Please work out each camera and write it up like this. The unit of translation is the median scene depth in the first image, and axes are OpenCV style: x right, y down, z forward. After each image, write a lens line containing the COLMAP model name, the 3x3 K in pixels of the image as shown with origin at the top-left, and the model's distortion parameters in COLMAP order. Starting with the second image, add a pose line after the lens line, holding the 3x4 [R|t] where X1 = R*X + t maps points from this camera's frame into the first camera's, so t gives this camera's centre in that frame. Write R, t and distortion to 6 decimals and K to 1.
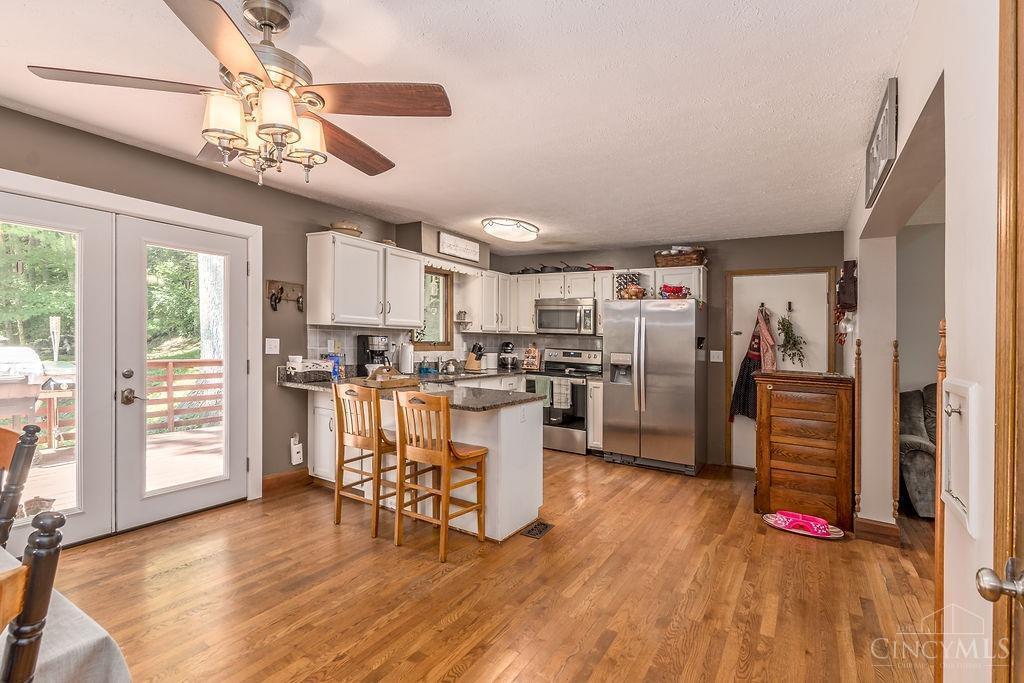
lens RADIAL K [[549.6, 0, 511.7], [0, 549.6, 347.3], [0, 0, 1]] dist [0.002340, 0.000534]
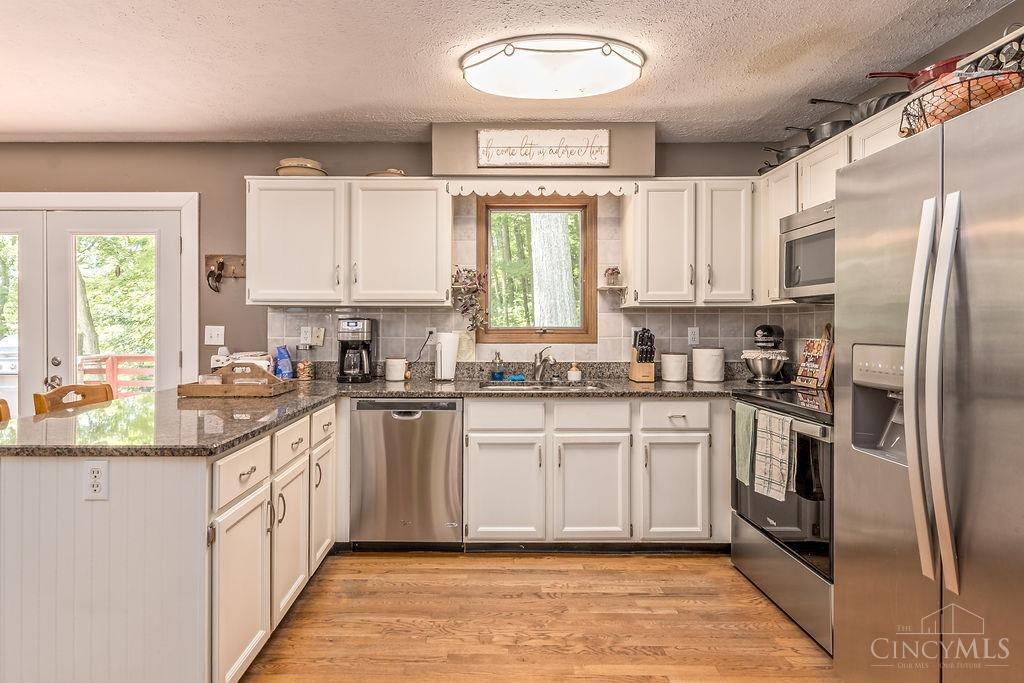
lens RADIAL K [[549.6, 0, 511.7], [0, 549.6, 347.3], [0, 0, 1]] dist [0.002340, 0.000534]
pose [[0.466618, -0.000776, -0.884458, 0.368058], [-0.001844, 0.999997, -0.001850, 0.012483], [0.884457, 0.002494, 0.466615, 0.741731]]
